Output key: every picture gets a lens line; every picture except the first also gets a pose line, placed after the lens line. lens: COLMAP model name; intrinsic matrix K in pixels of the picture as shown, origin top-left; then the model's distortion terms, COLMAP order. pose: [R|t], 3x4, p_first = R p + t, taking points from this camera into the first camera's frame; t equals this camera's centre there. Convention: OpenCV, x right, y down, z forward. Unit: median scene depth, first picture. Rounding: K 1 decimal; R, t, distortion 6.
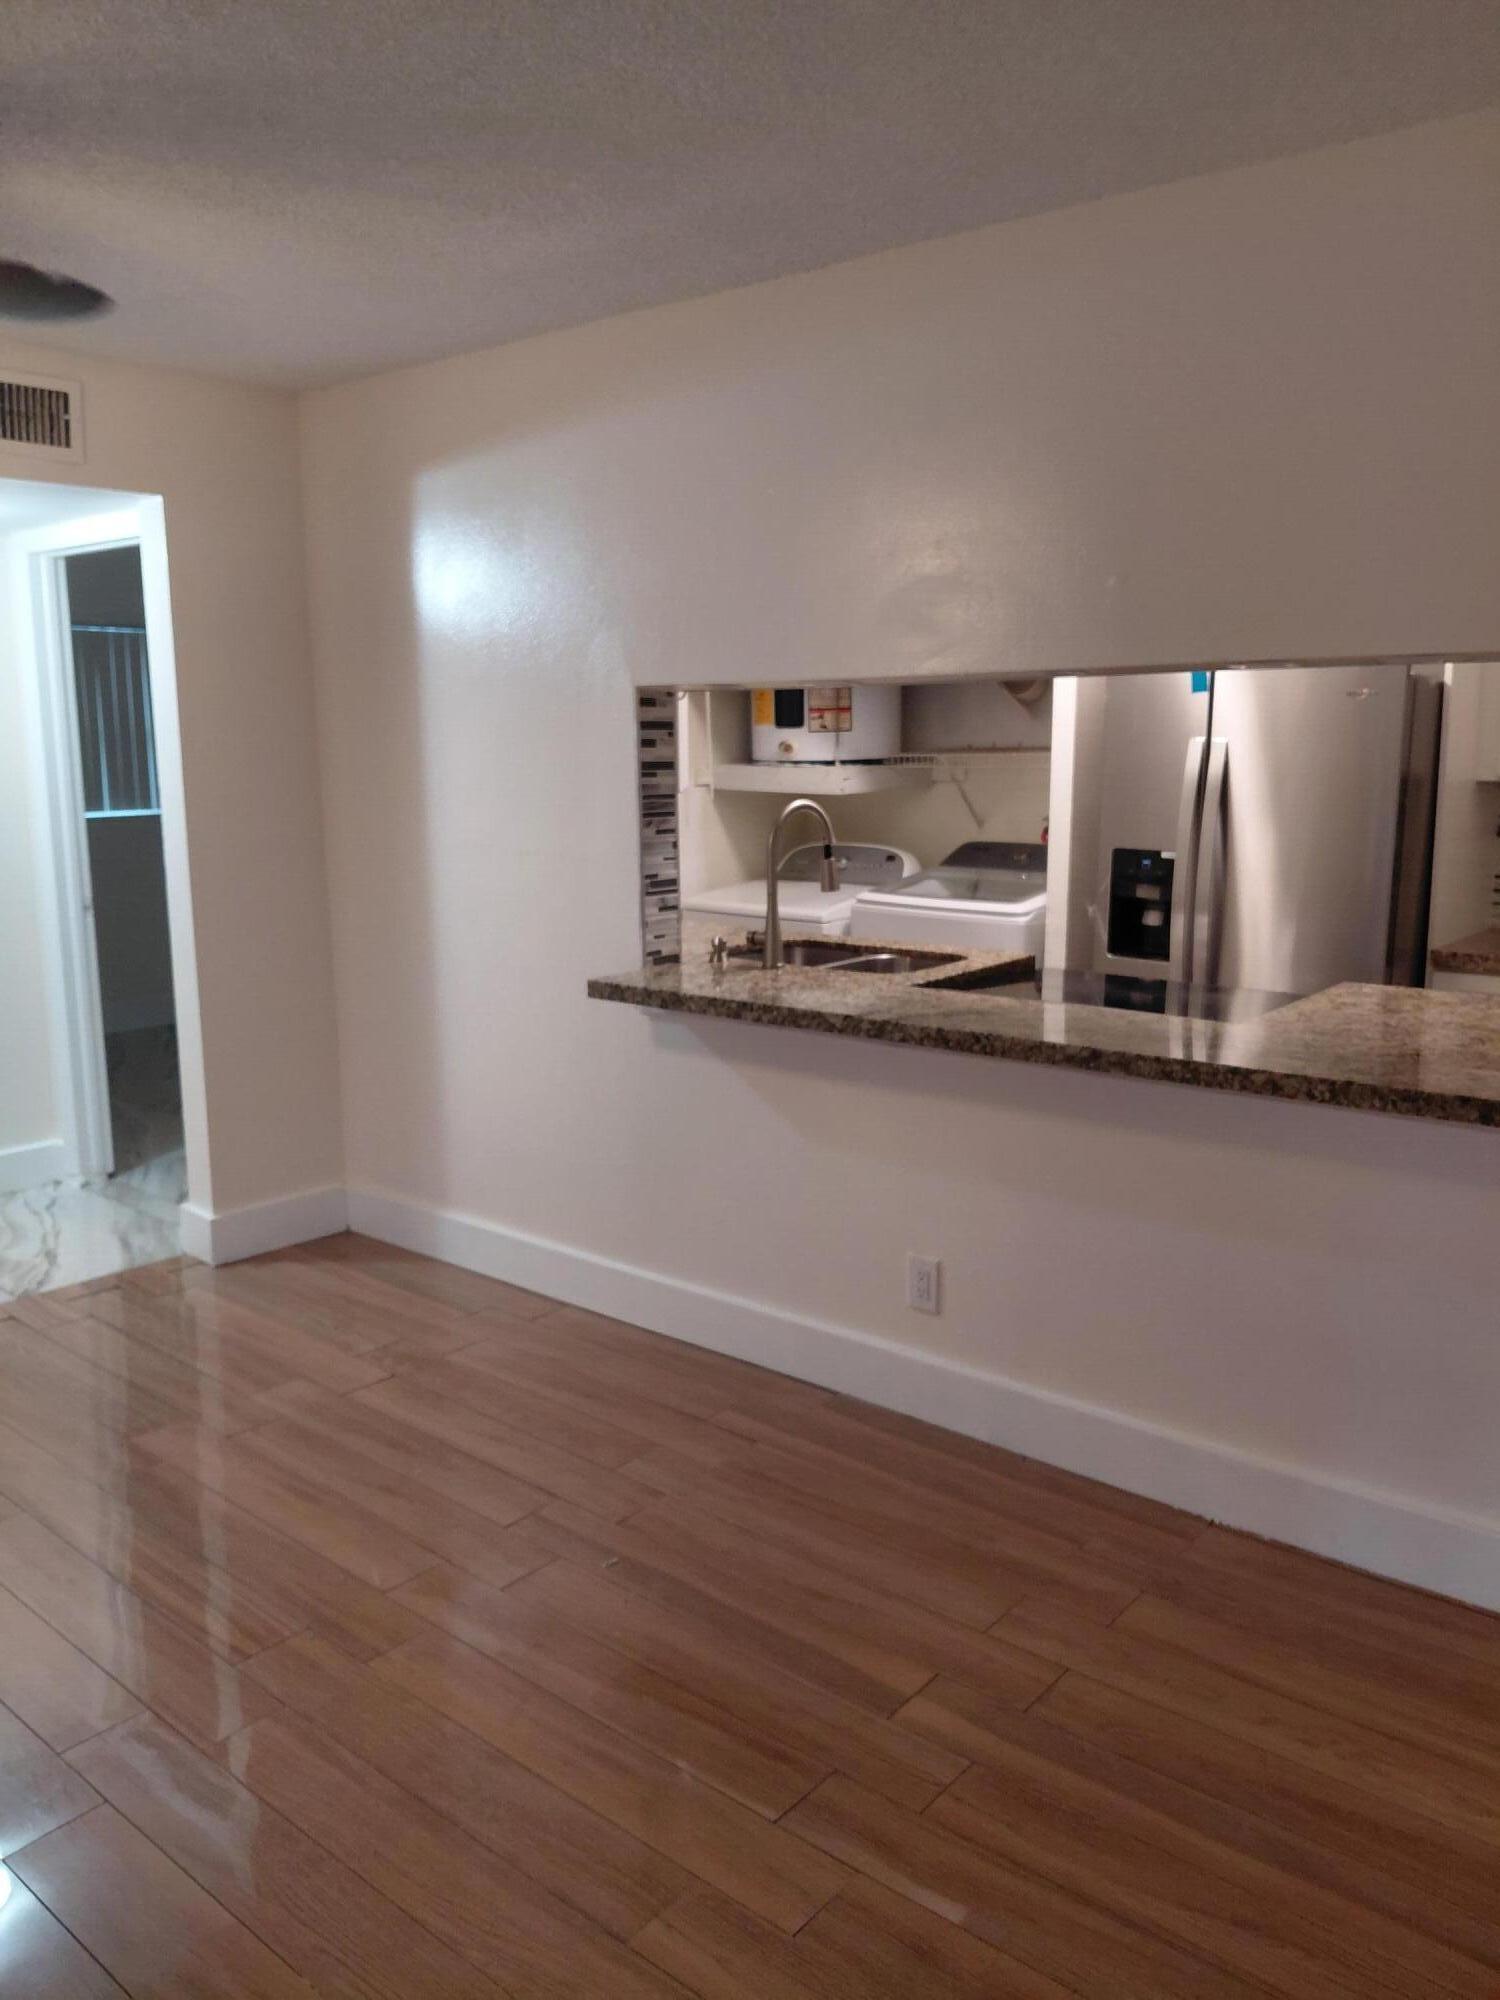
lens RADIAL K [[1491.9, 0, 750.0], [0, 1491.9, 1000.0], [0, 0, 1]] dist [-0.054459, -0.005258]
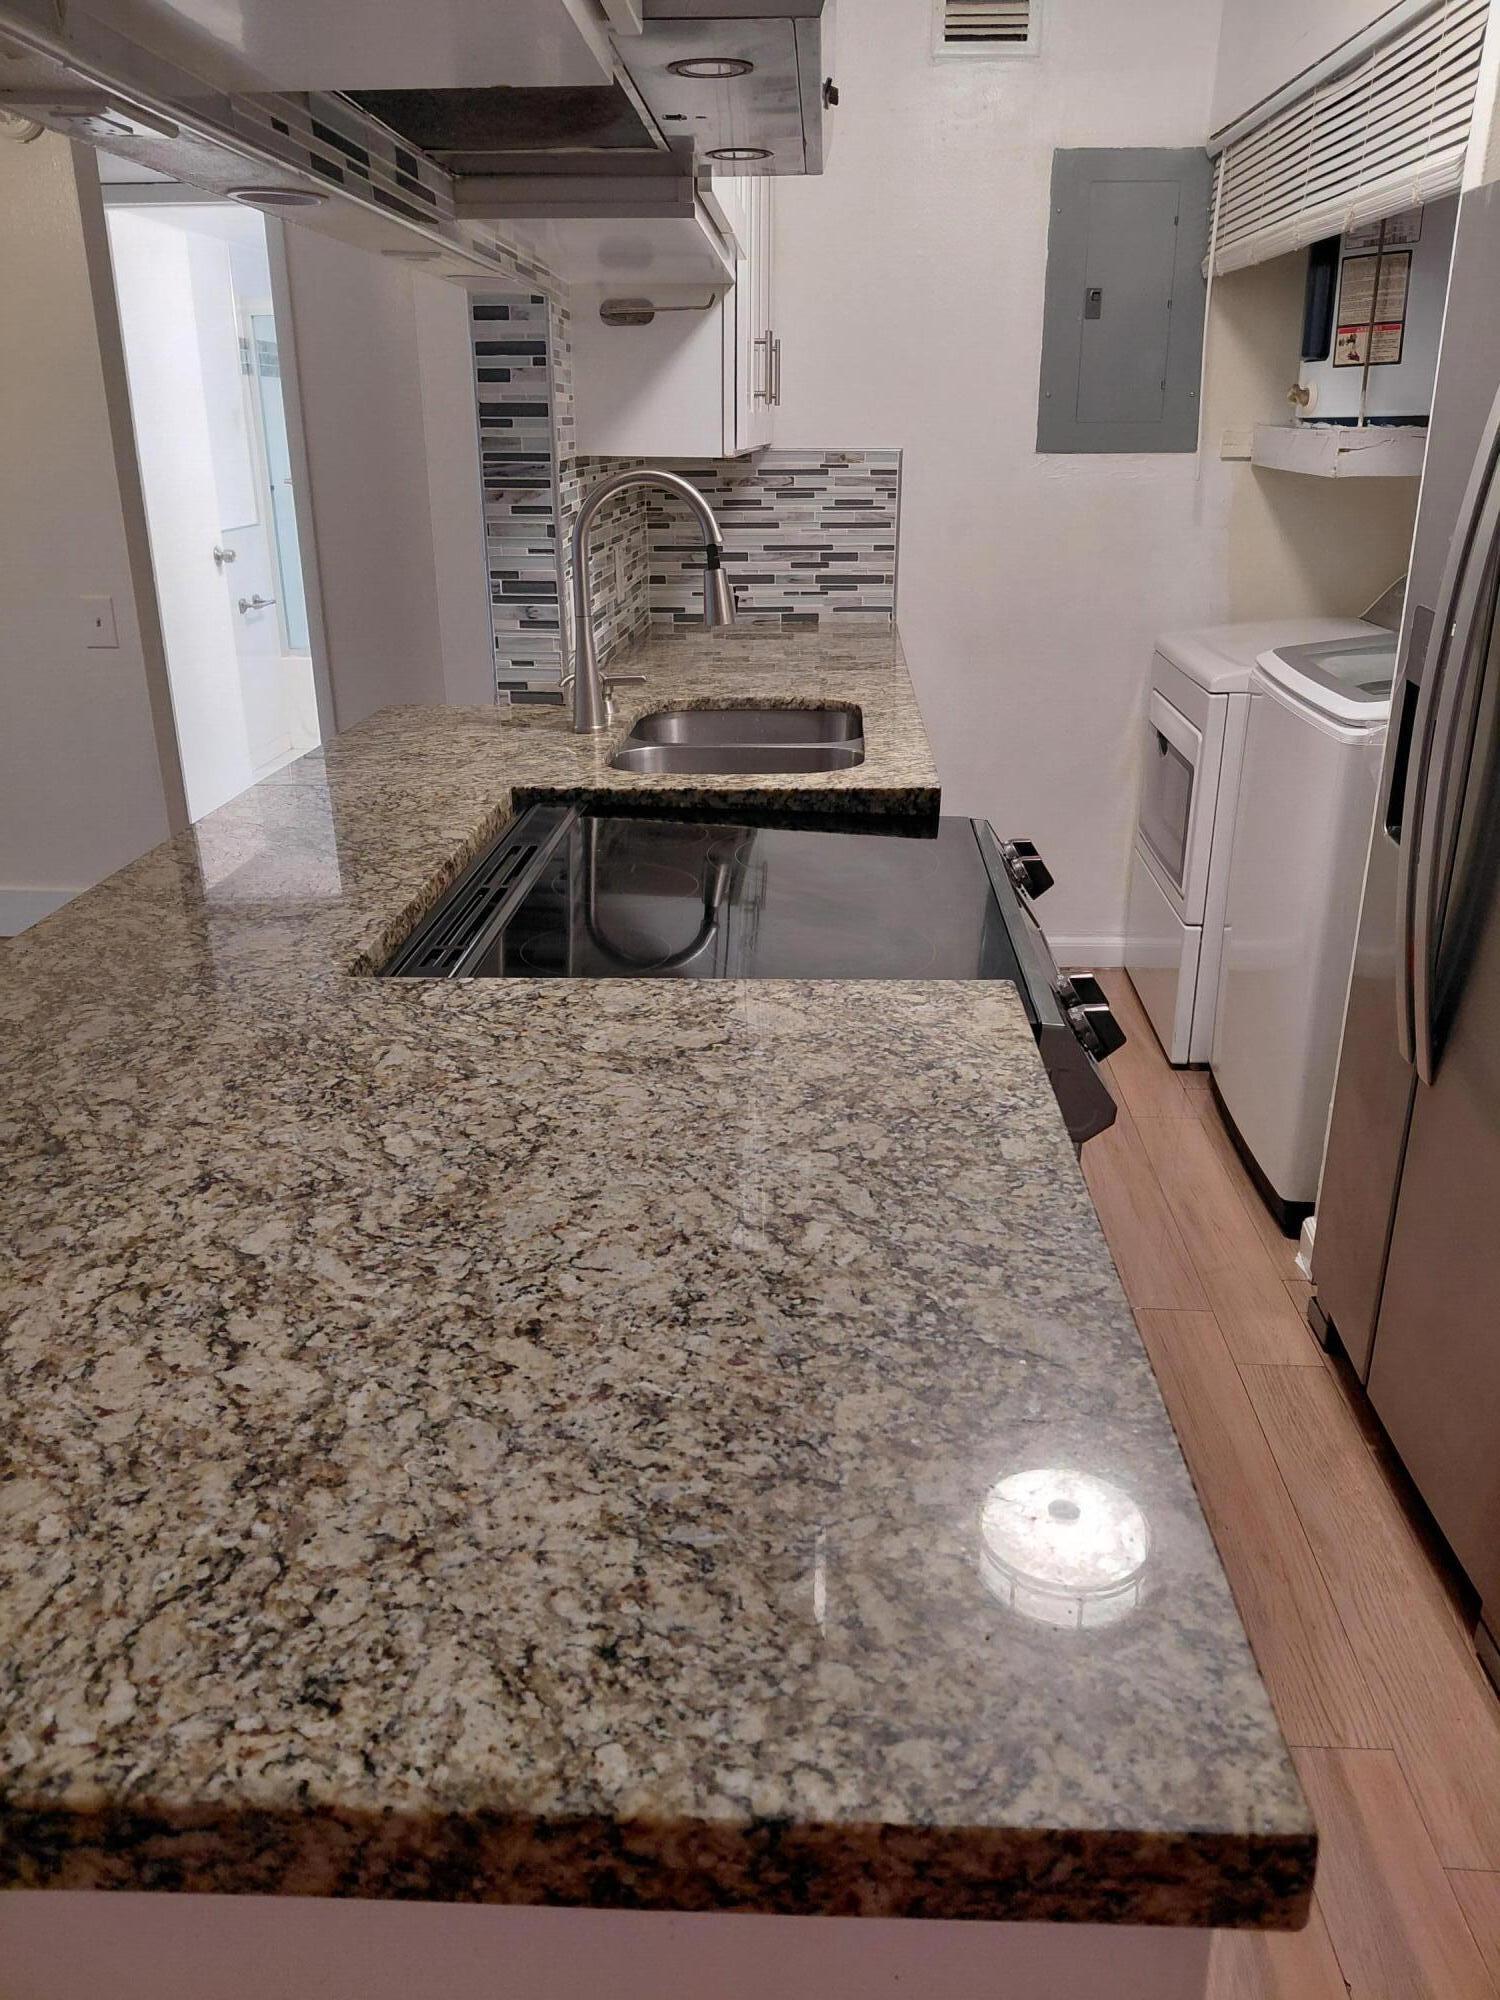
lens RADIAL K [[1491.9, 0, 750.0], [0, 1491.9, 1000.0], [0, 0, 1]] dist [-0.054459, -0.005258]
pose [[0.605100, 0.285463, -0.743213, 0.577674], [-0.130714, 0.956462, 0.260947, -0.087882], [0.785346, -0.060751, 0.616069, 0.641097]]
